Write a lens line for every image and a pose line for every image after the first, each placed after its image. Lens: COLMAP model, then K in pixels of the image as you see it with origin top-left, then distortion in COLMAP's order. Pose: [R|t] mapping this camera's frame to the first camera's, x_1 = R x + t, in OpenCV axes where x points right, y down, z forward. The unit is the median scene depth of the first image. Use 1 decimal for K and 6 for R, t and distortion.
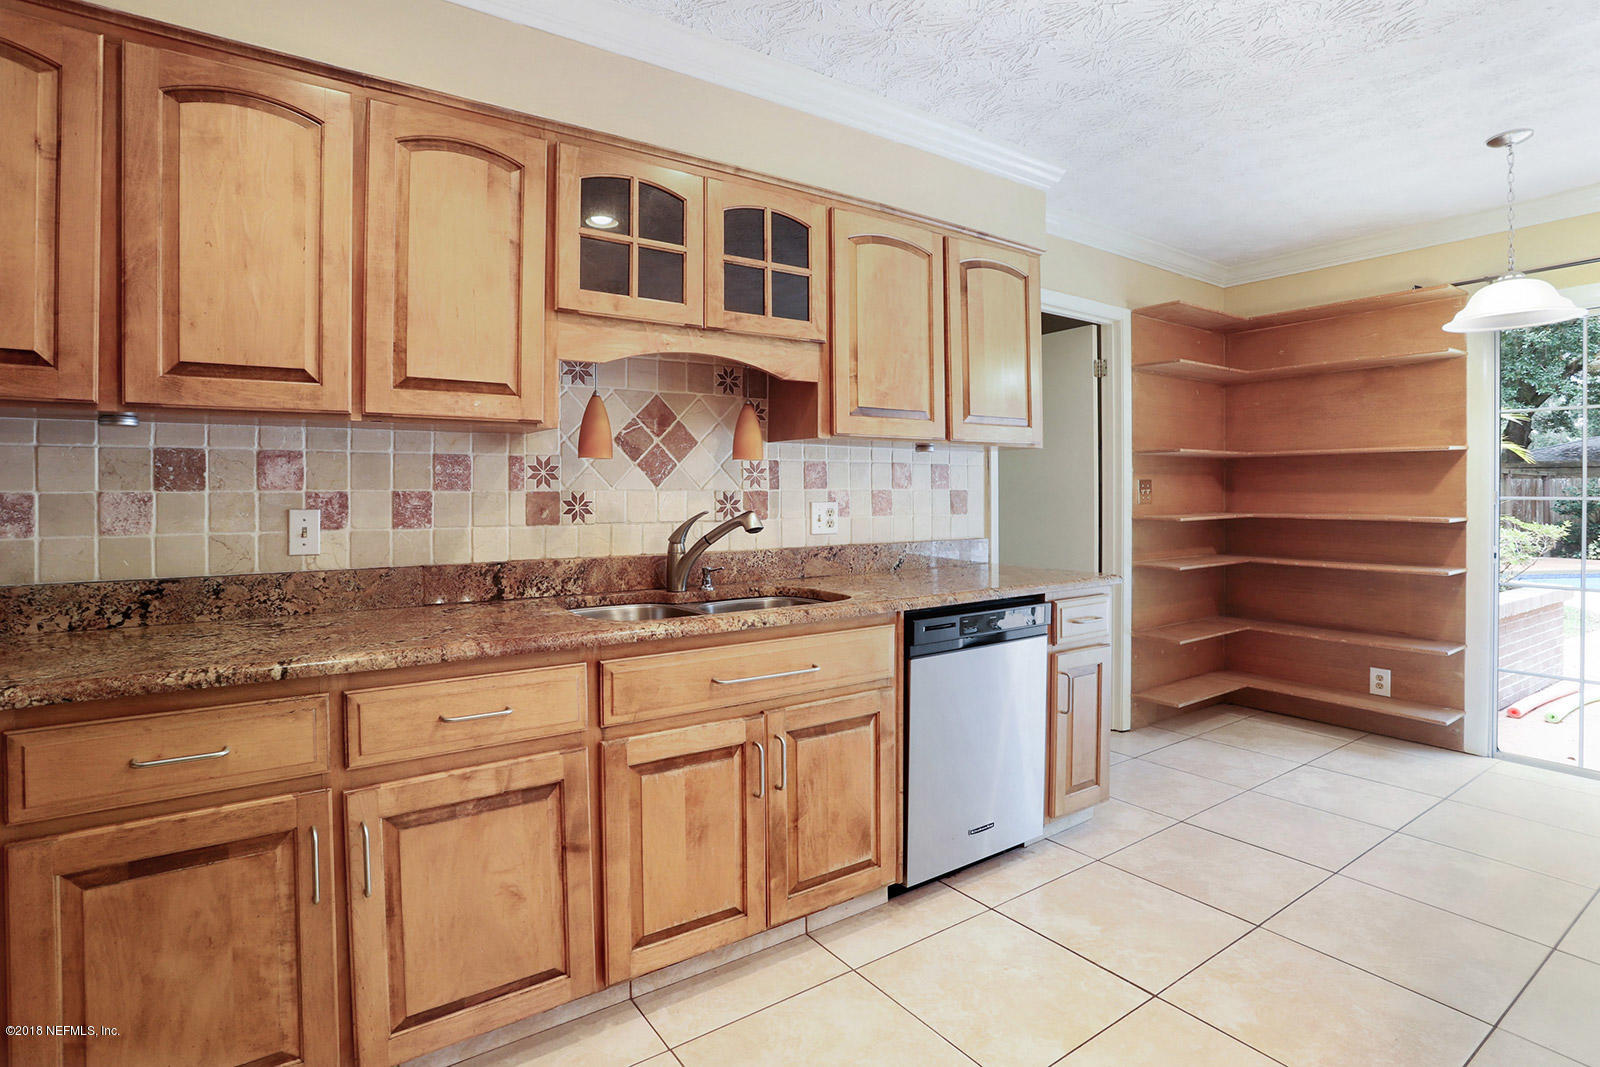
lens RADIAL K [[799.3, 0, 825.2], [0, 799.3, 497.2], [0, 0, 1]] dist [-0.029511, 0.001499]
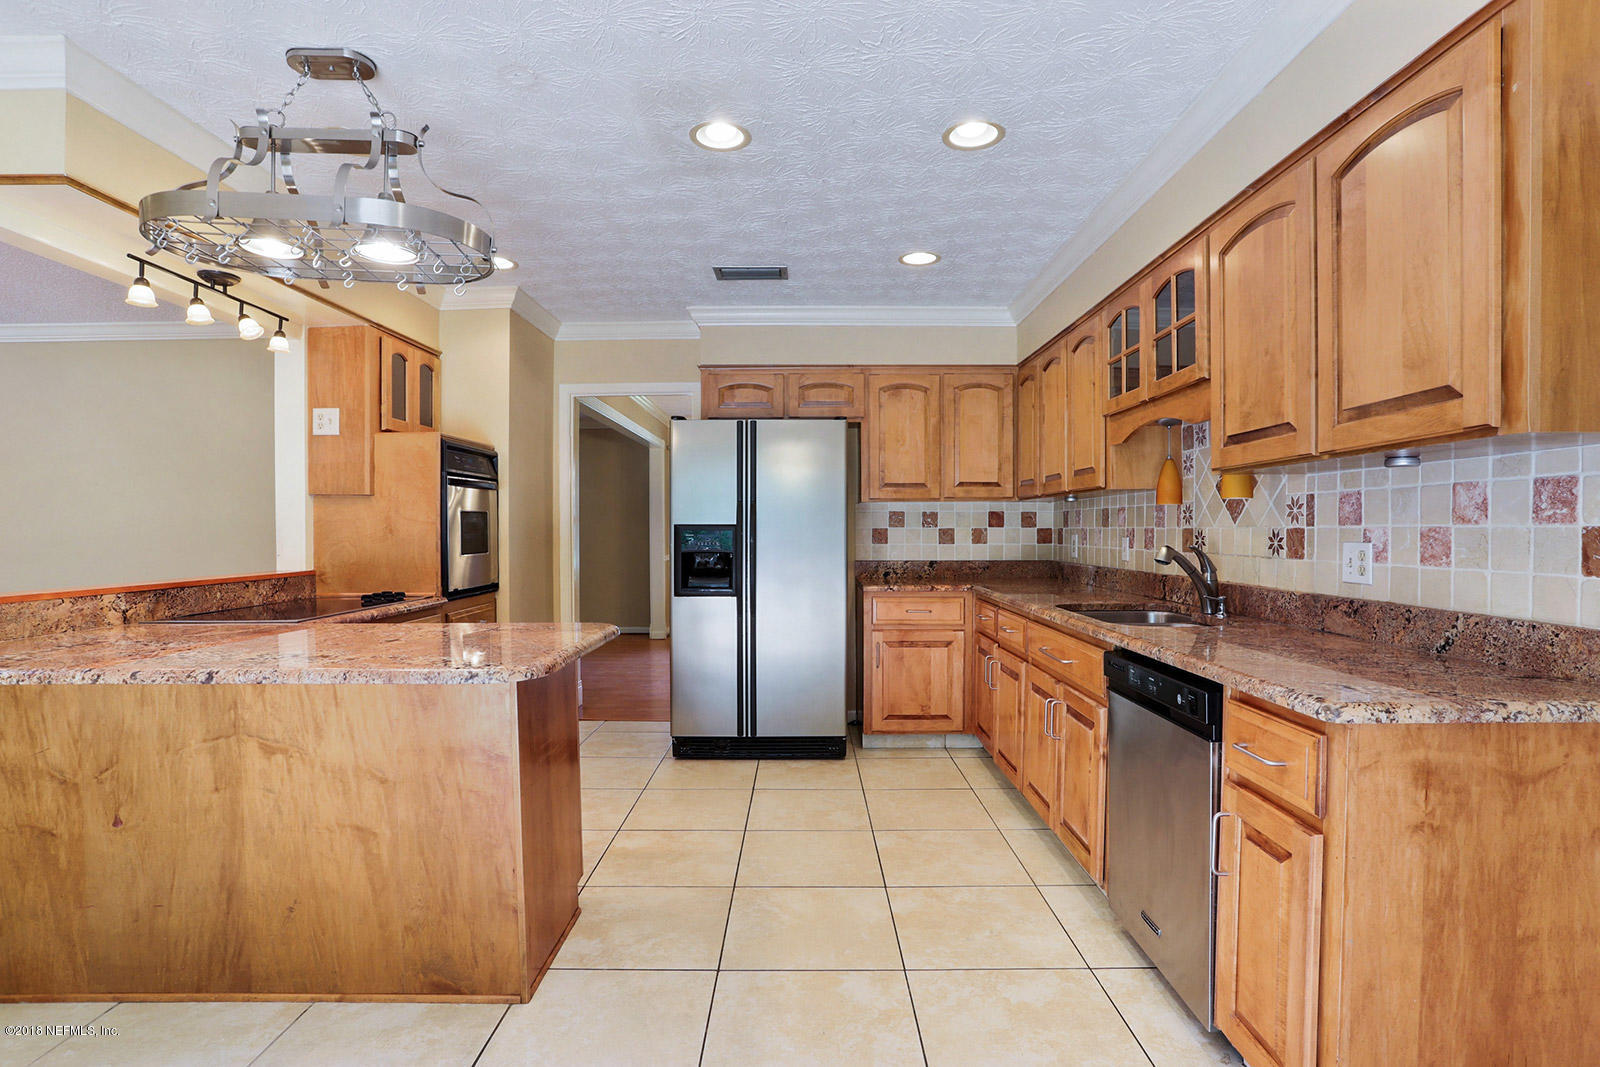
lens RADIAL K [[799.3, 0, 807.8], [0, 799.3, 533.9], [0, 0, 1]] dist [-0.029511, 0.001499]
pose [[-0.573877, 0.012075, -0.818852, 0.944987], [0.001288, 0.999903, 0.013843, -0.013690], [0.818940, 0.006889, -0.573837, 1.011722]]
